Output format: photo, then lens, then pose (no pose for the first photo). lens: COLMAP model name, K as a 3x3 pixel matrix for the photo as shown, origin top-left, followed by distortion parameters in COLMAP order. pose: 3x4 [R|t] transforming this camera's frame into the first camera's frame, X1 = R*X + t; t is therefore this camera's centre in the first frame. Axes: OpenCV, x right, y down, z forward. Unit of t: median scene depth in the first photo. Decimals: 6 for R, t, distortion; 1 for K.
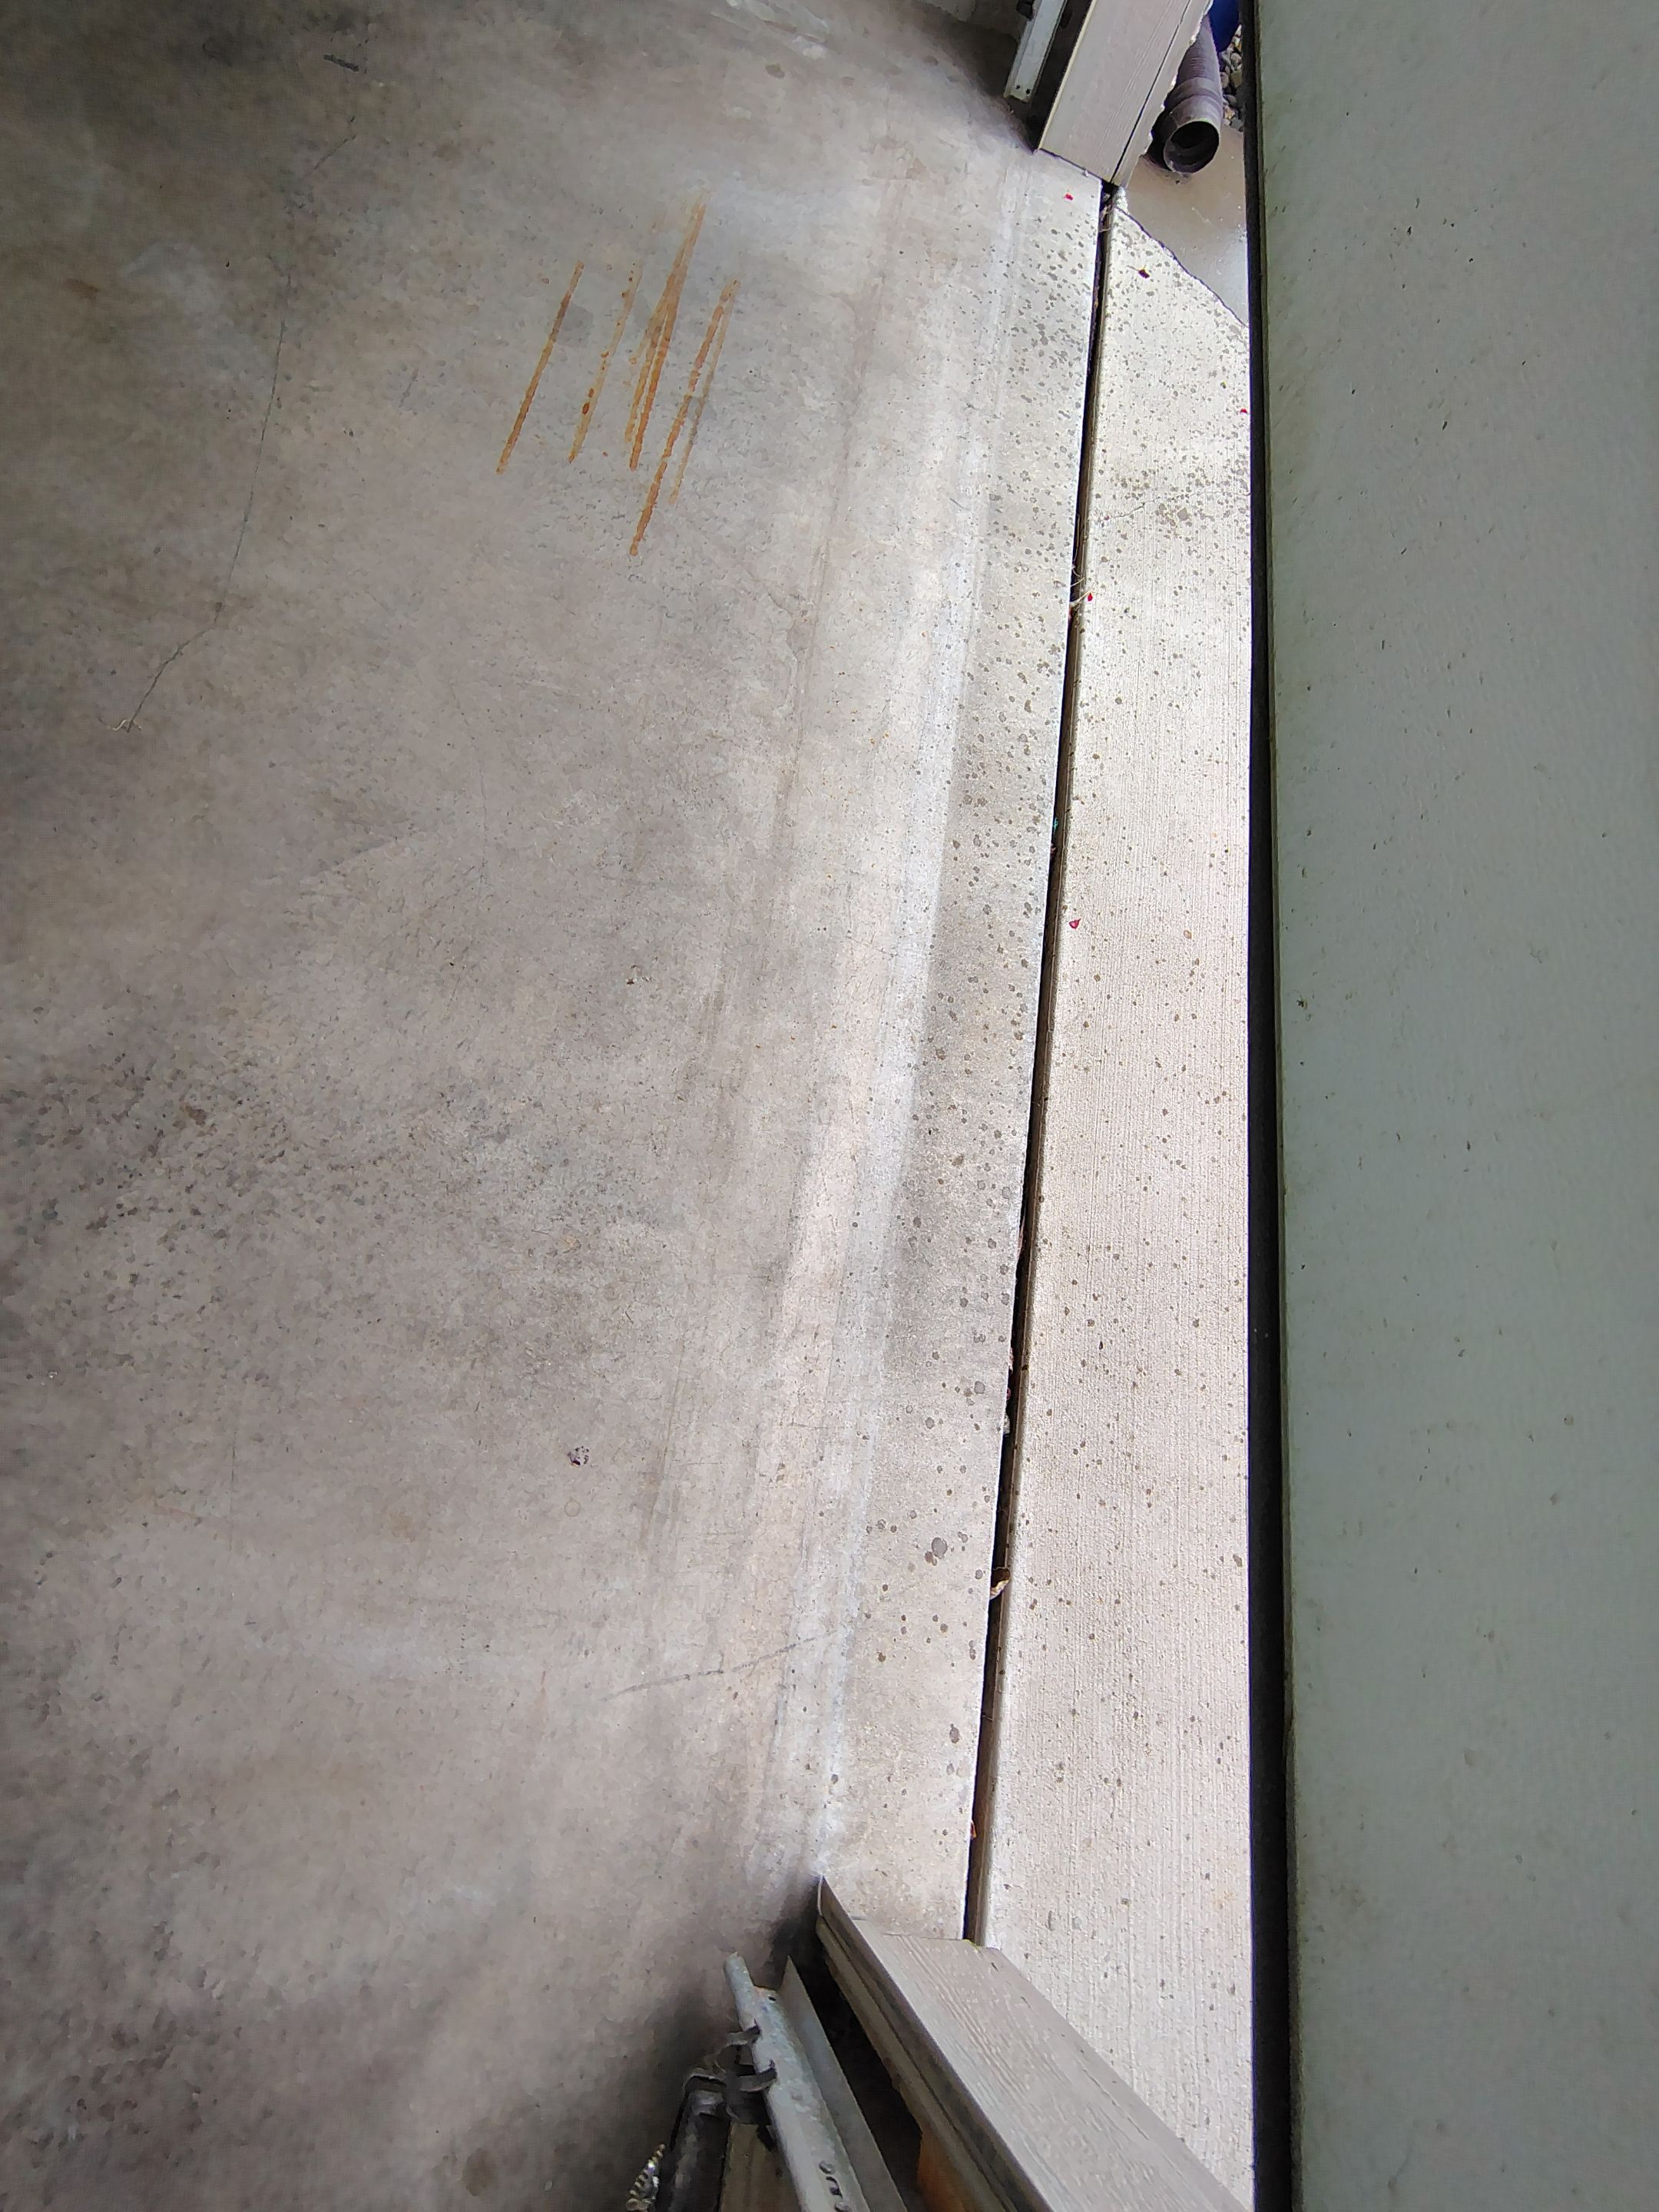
lens RADIAL K [[1040.0, 0, 828.6], [0, 1040.0, 1105.8], [0, 0, 1]] dist [-0.011320, 0.002608]
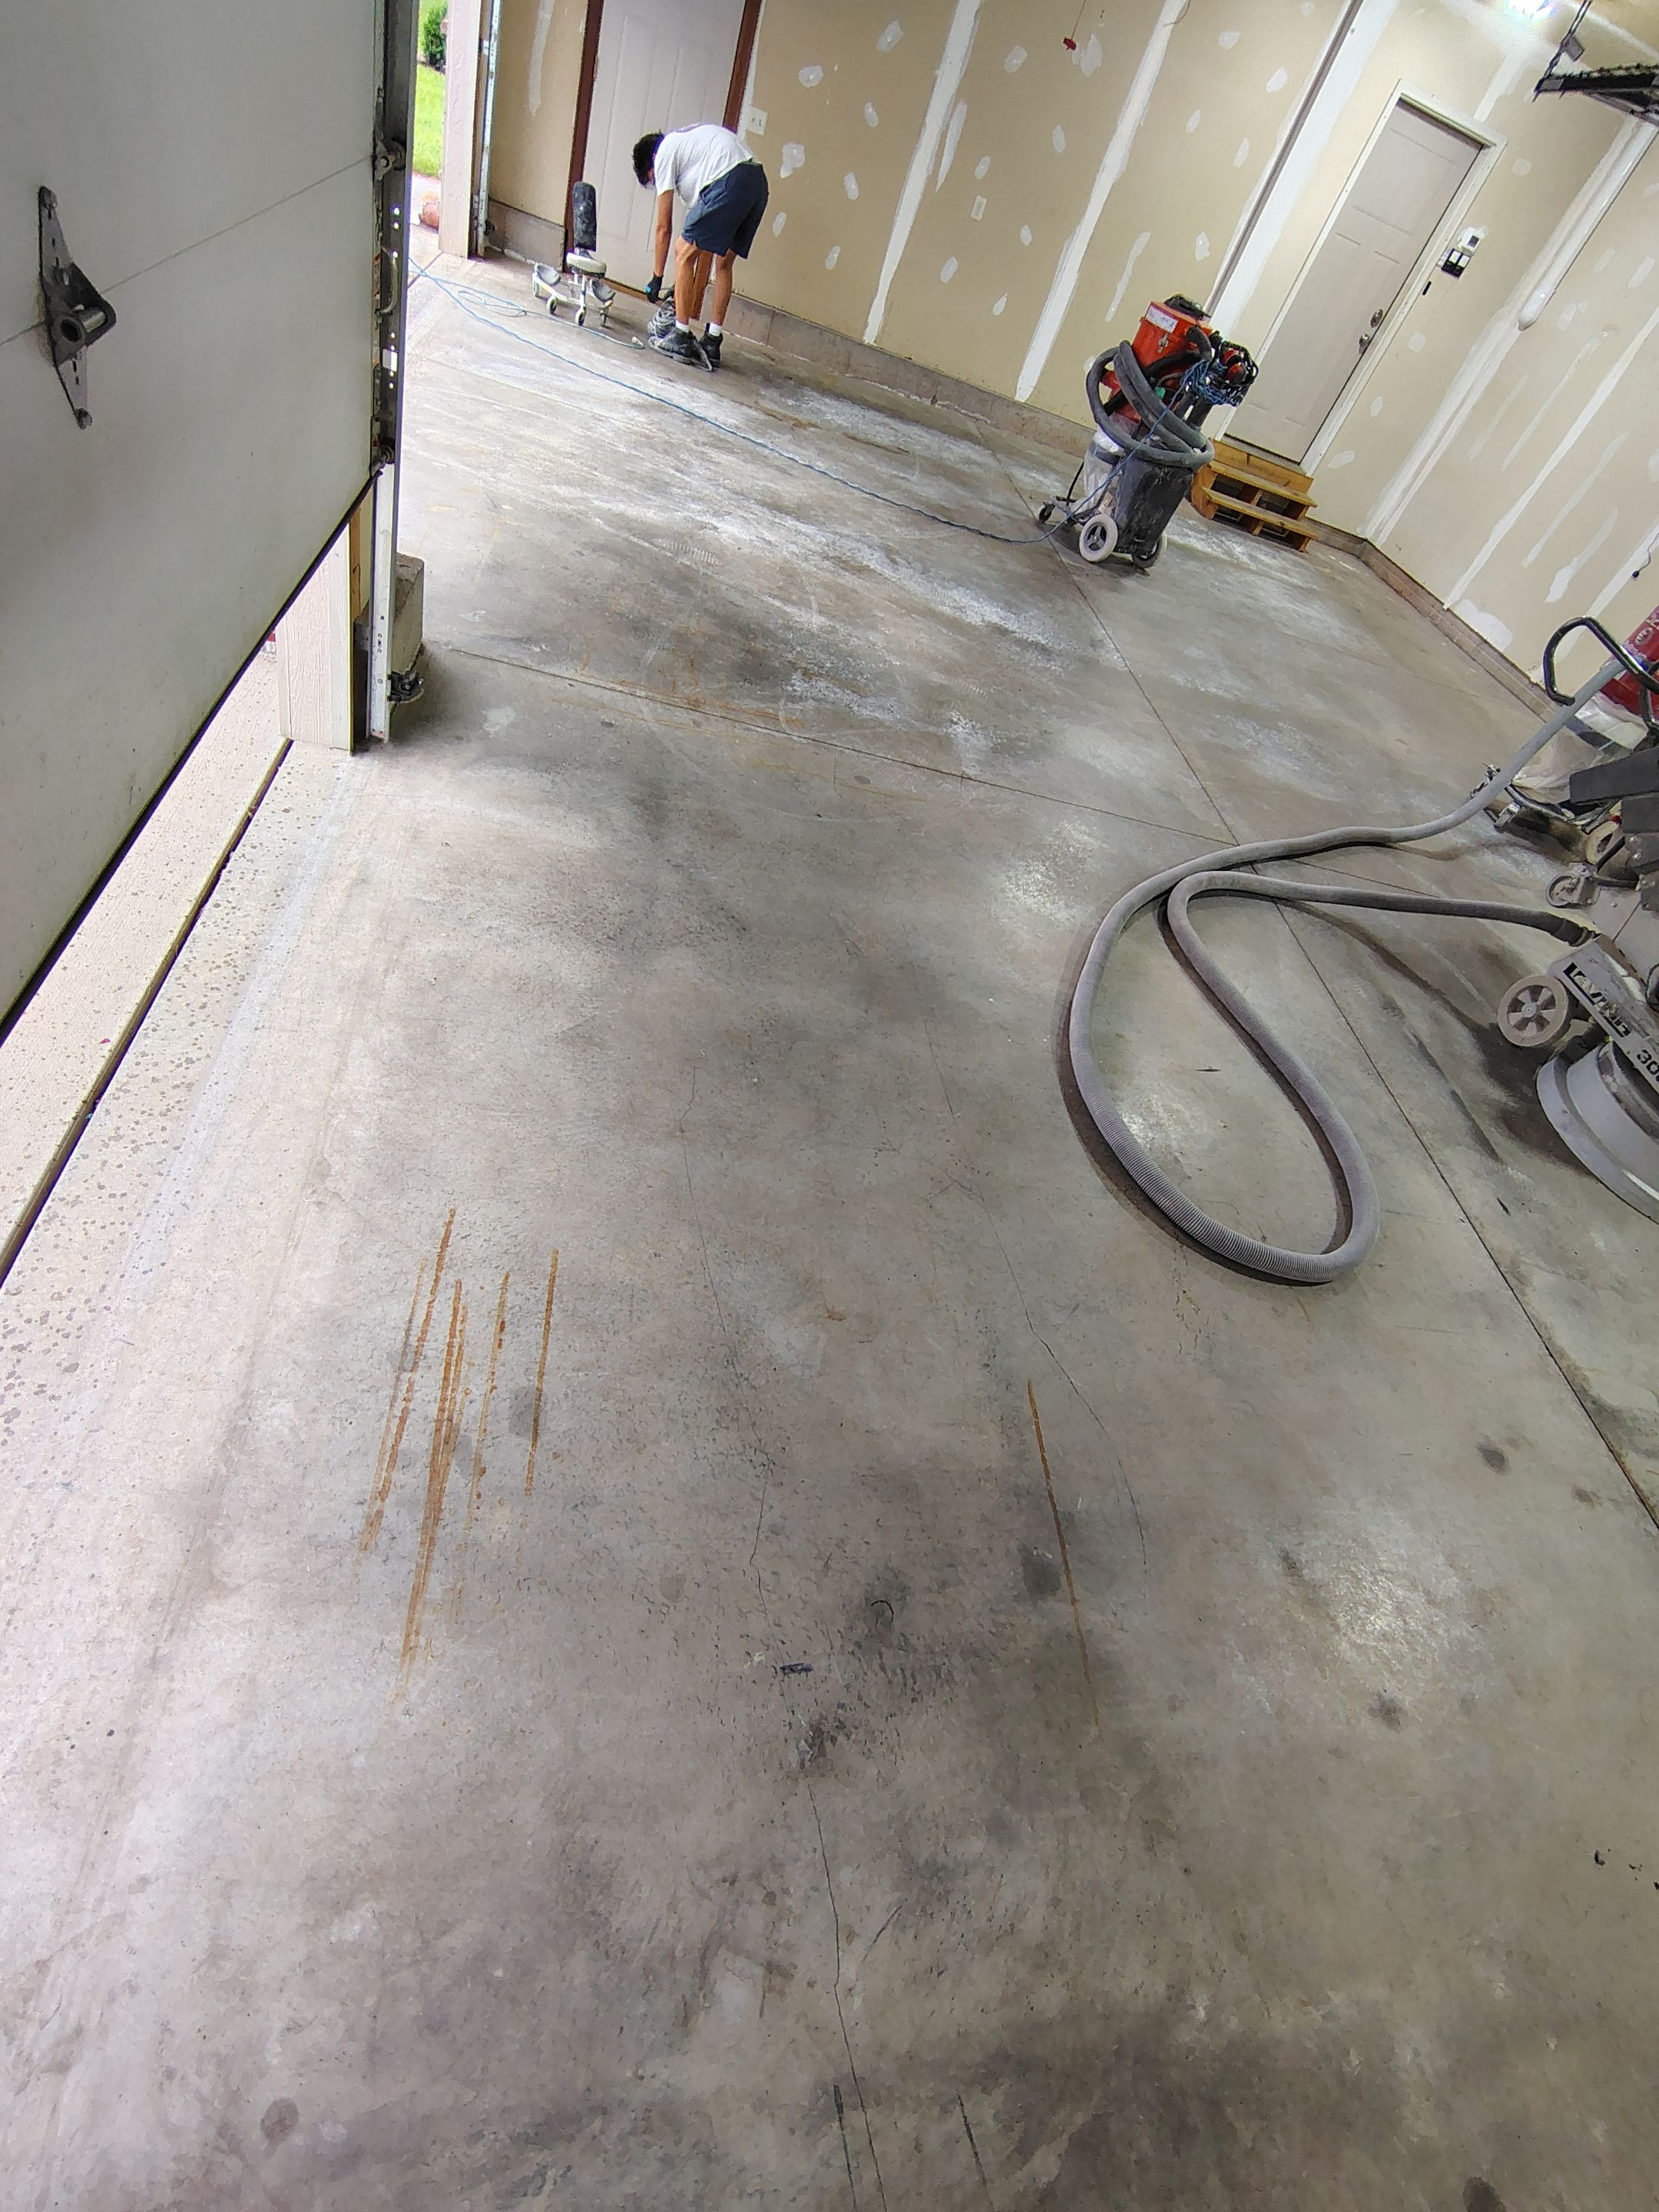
lens RADIAL K [[1040.0, 0, 825.9], [0, 1040.0, 1106.3], [0, 0, 1]] dist [-0.011320, 0.002608]
pose [[-0.821880, -0.202824, -0.532331, 0.158736], [-0.389476, -0.481877, 0.784922, -1.648019], [-0.415719, 0.852442, 0.317050, 0.219444]]
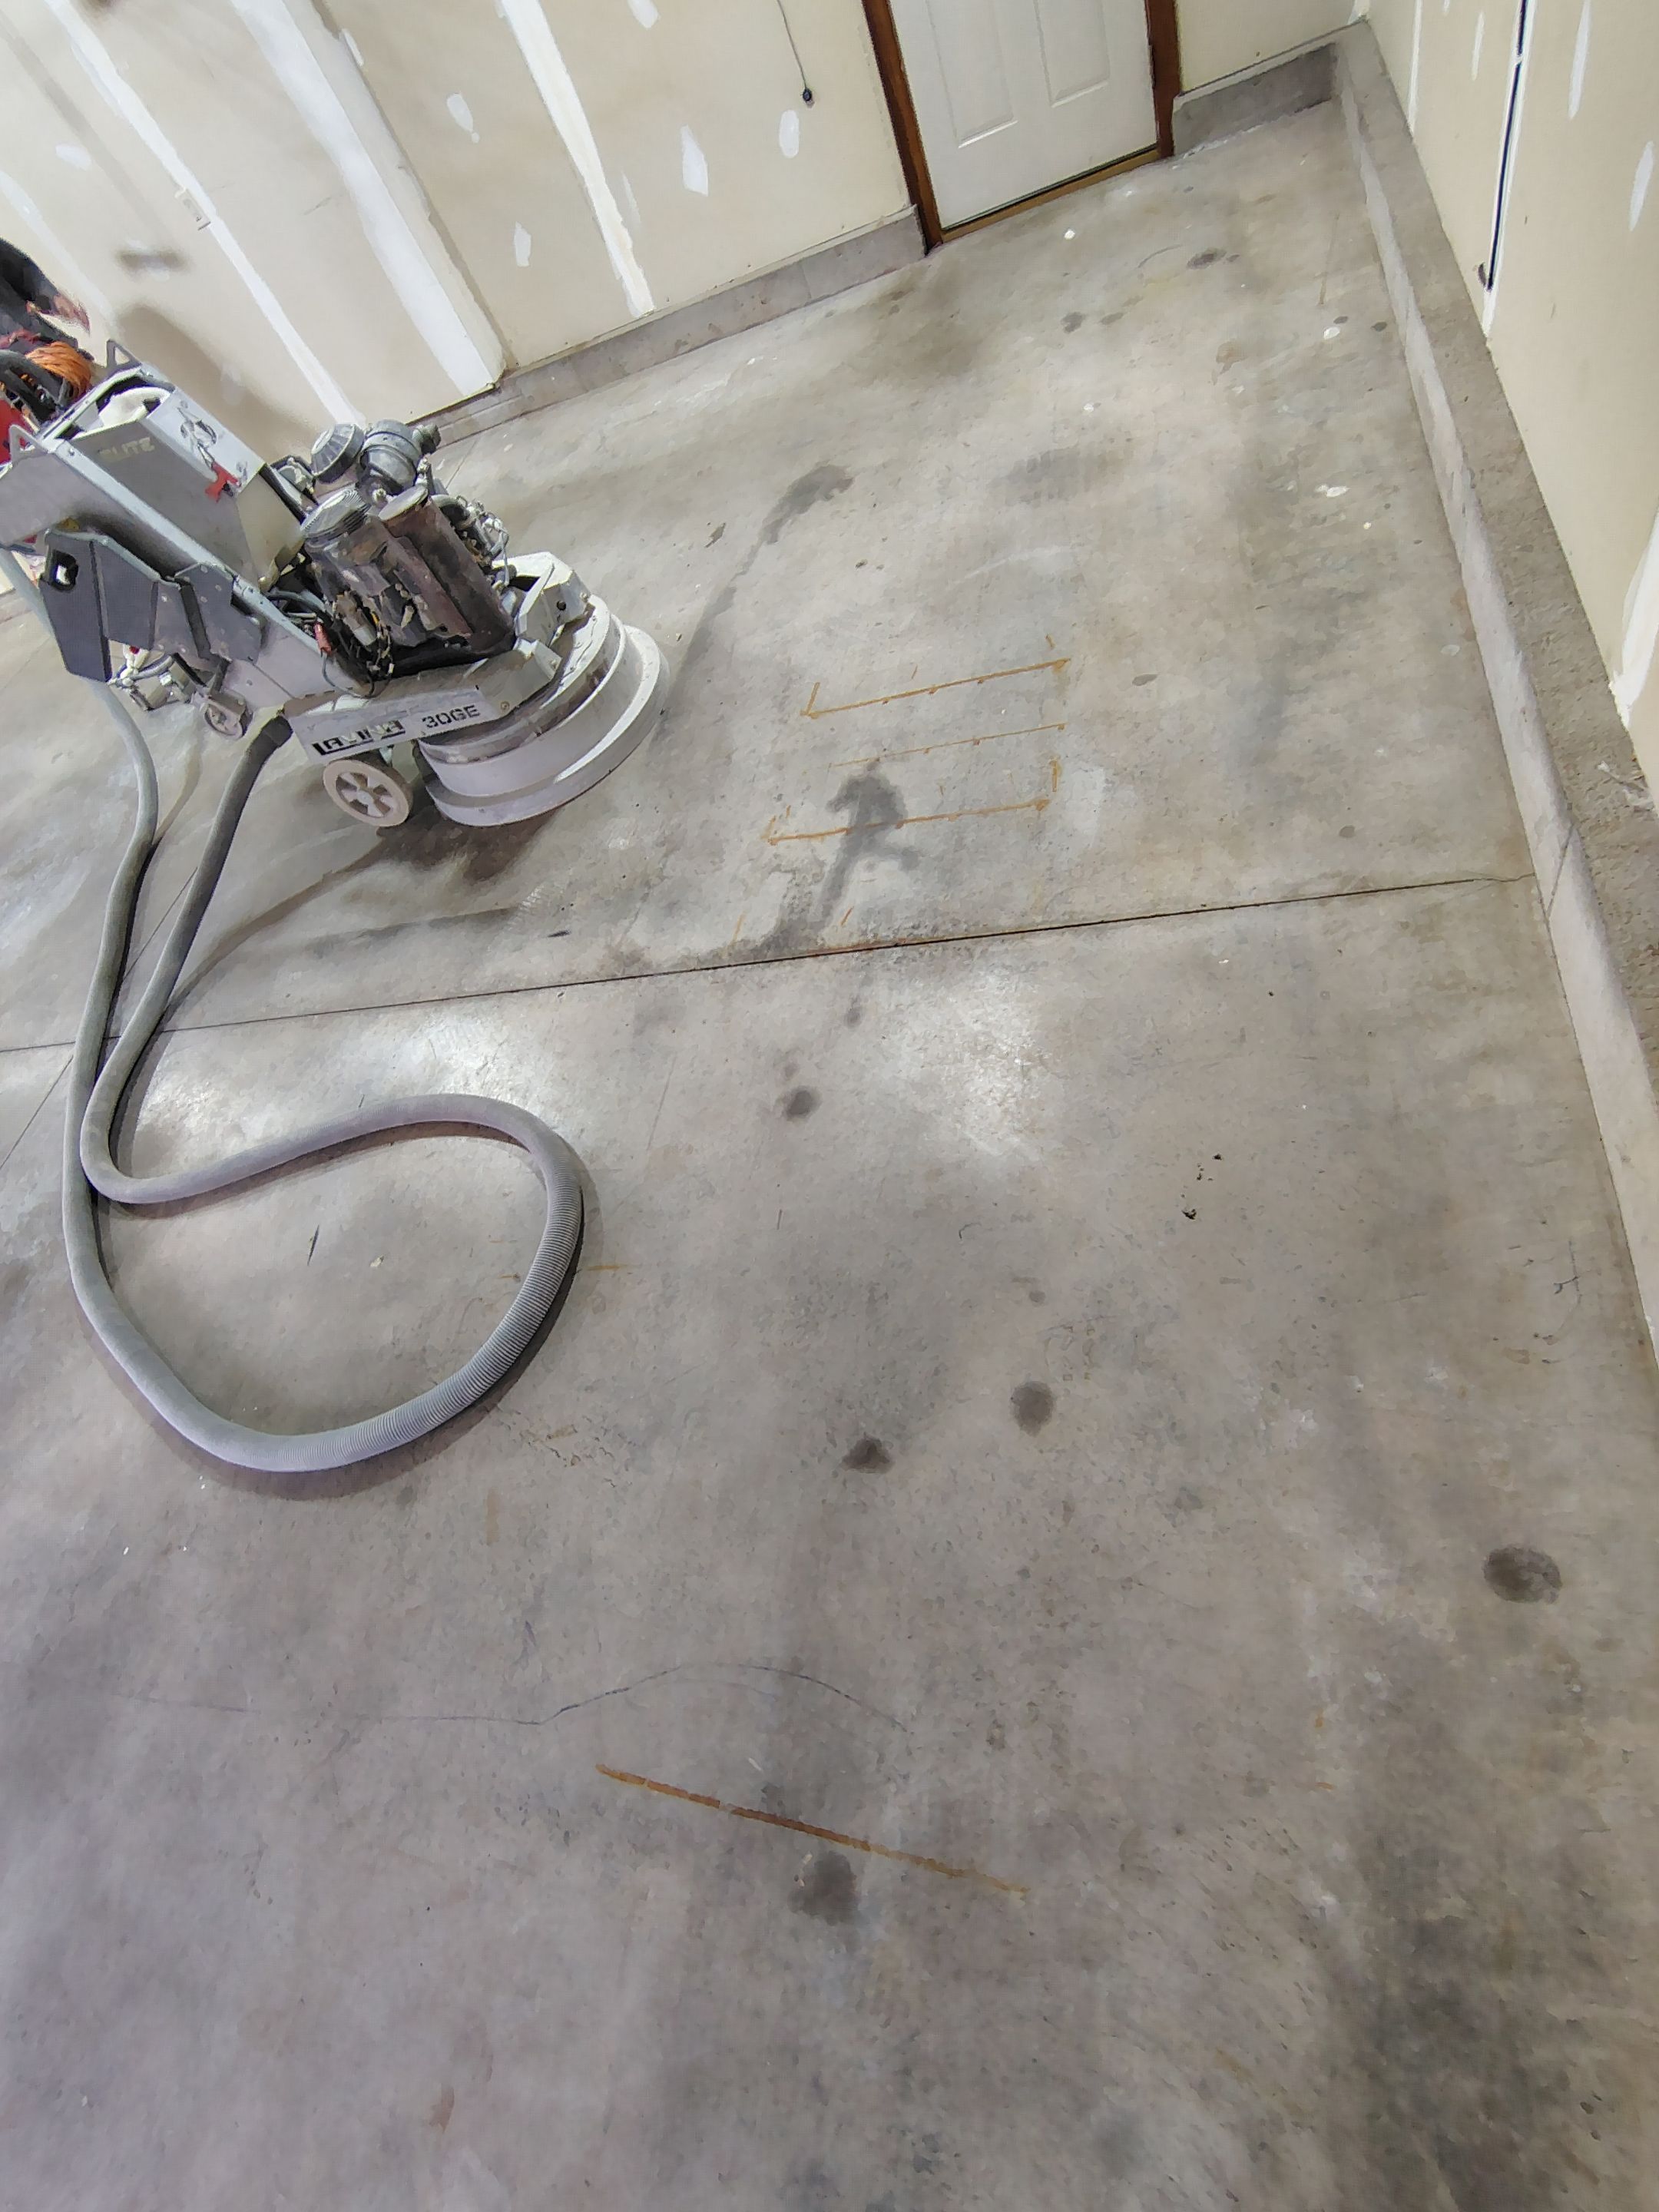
lens RADIAL K [[1040.0, 0, 834.5], [0, 1040.0, 1102.7], [0, 0, 1]] dist [-0.011320, 0.002608]
pose [[-0.112434, 0.659451, -0.743292, -0.596178], [-0.760478, 0.424356, 0.491523, -1.787401], [0.639556, 0.620521, 0.453786, 0.146997]]
